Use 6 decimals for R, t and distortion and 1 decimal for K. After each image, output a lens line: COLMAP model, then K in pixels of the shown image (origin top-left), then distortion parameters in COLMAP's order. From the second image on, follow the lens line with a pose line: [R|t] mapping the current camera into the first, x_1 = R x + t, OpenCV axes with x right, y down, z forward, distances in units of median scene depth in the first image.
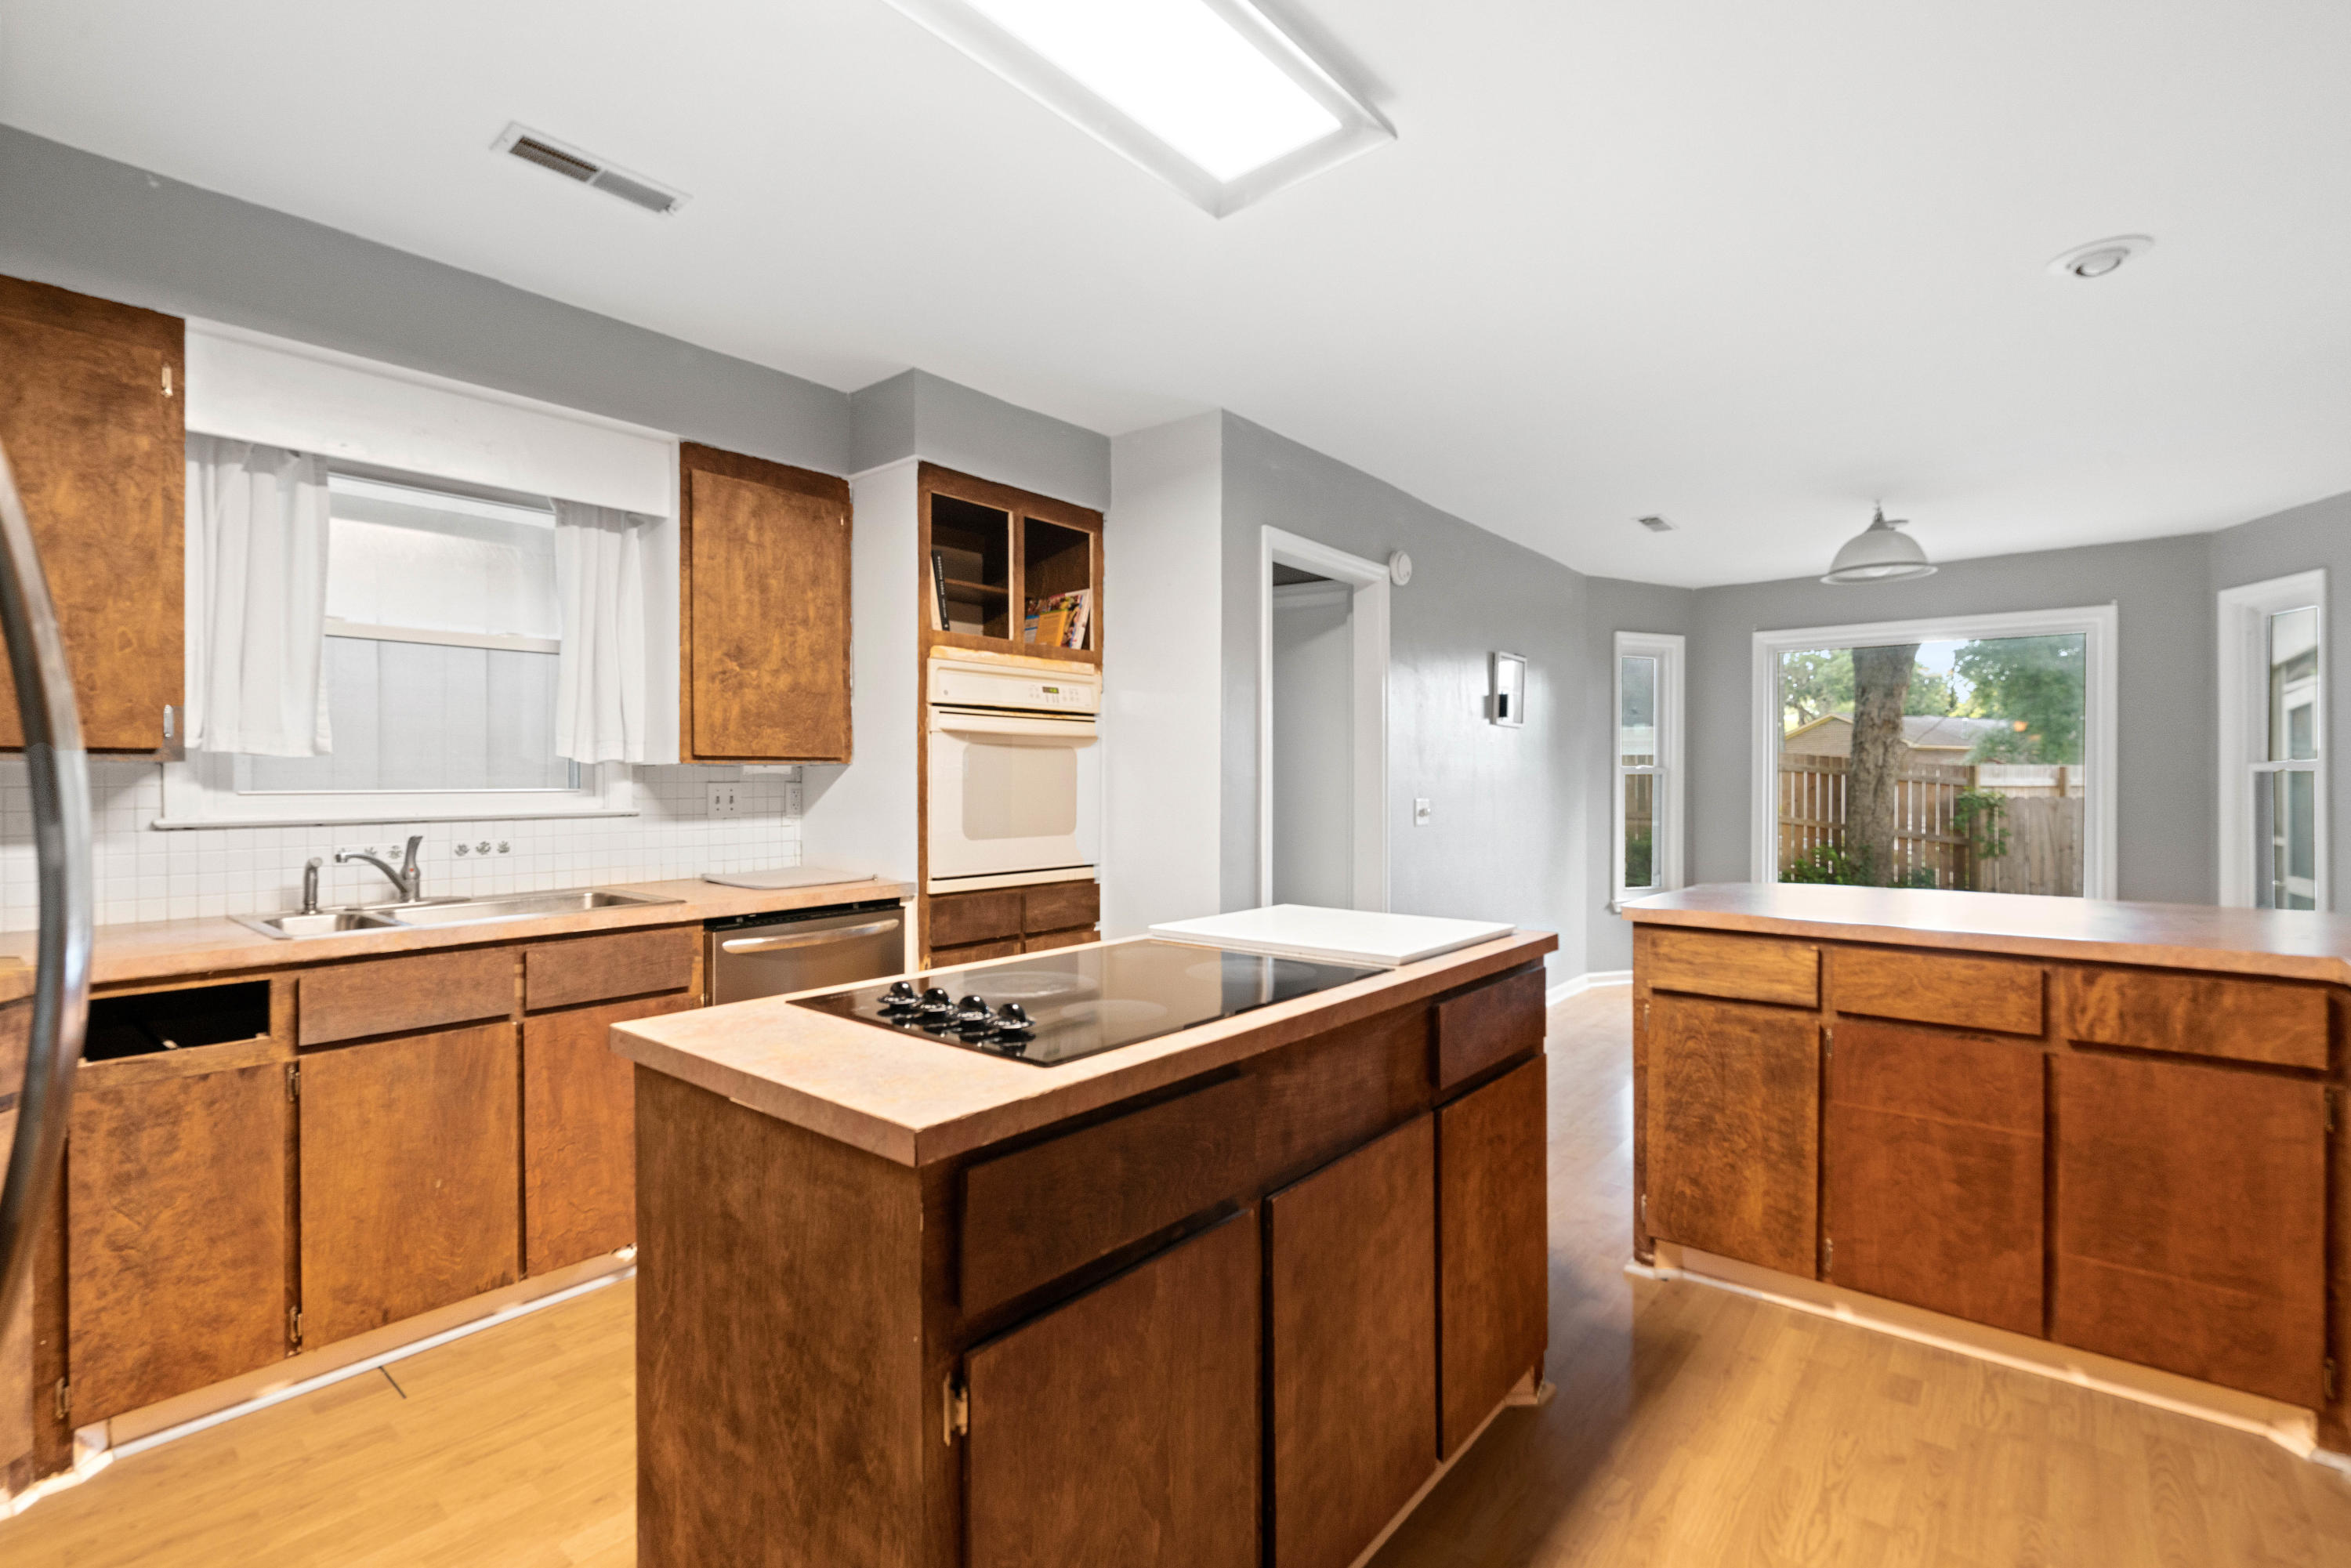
lens RADIAL K [[1081.2, 0, 1158.8], [0, 1081.2, 783.0], [0, 0, 1]] dist [-0.011711, 0.006123]
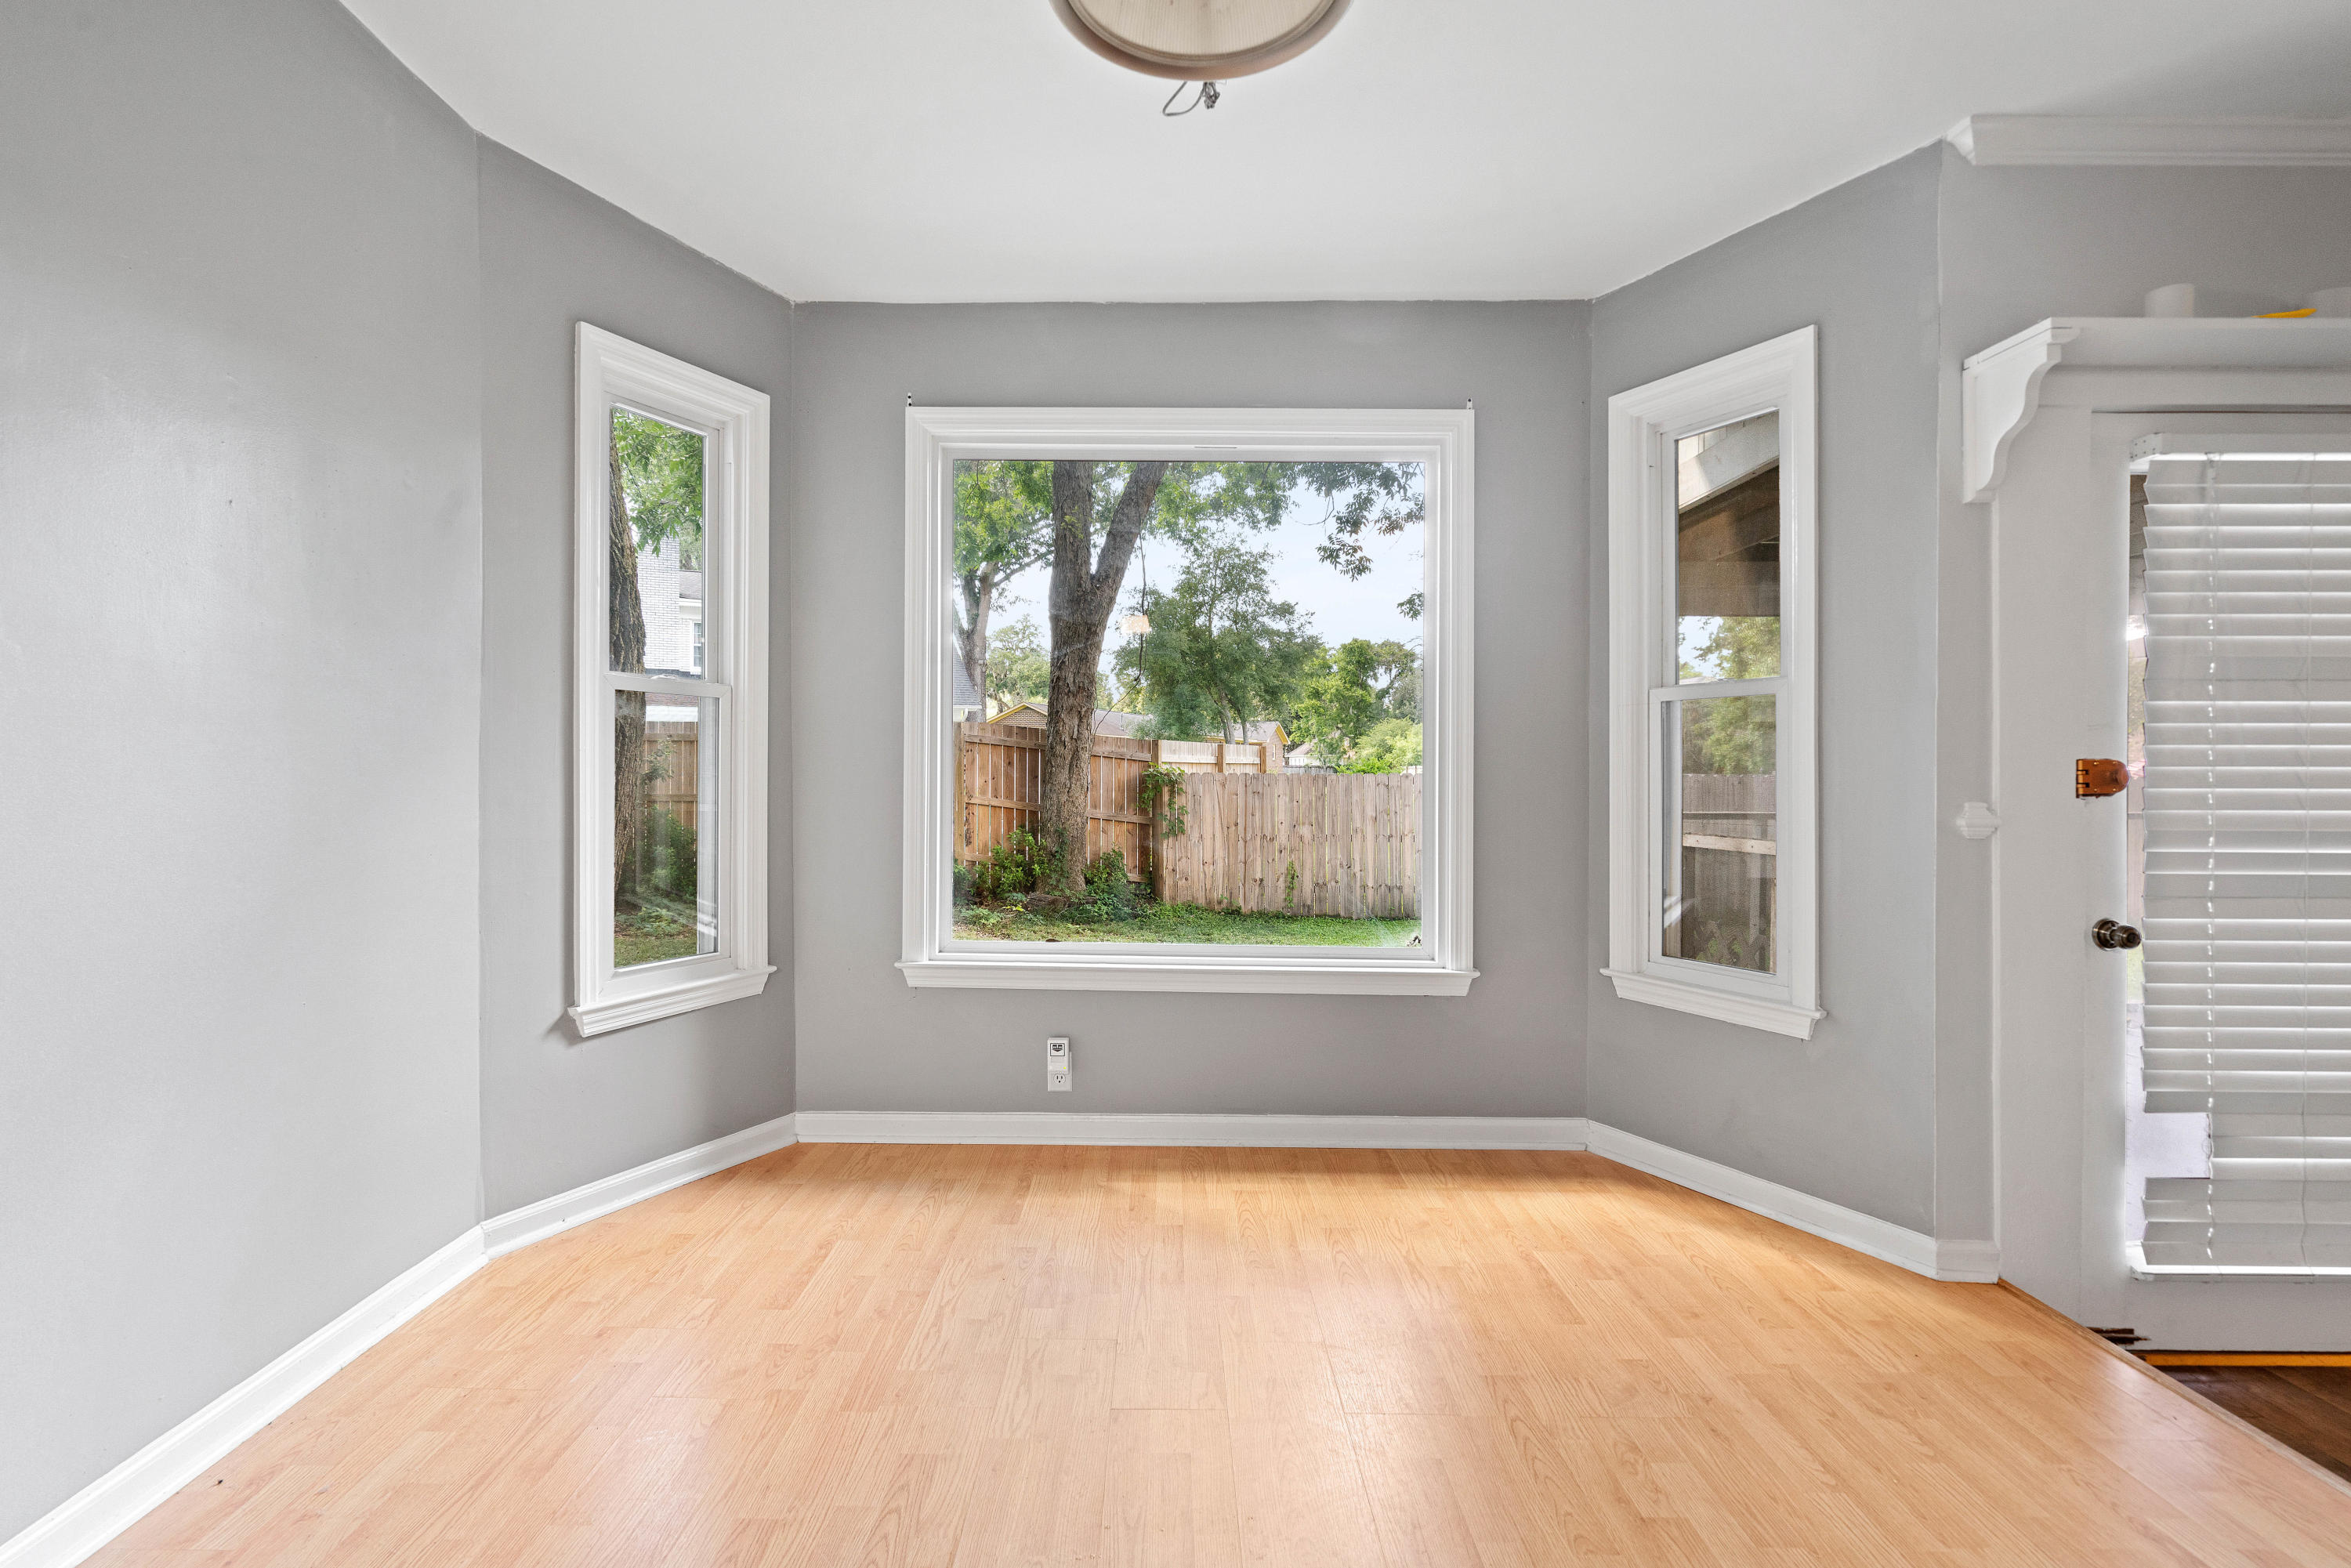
lens RADIAL K [[1081.2, 0, 1169.7], [0, 1081.2, 776.9], [0, 0, 1]] dist [-0.011711, 0.006123]
pose [[0.769234, -0.003398, 0.638958, 0.154573], [-0.000998, 0.999978, 0.006519, 0.009747], [-0.638967, -0.005653, 0.769214, 0.255771]]
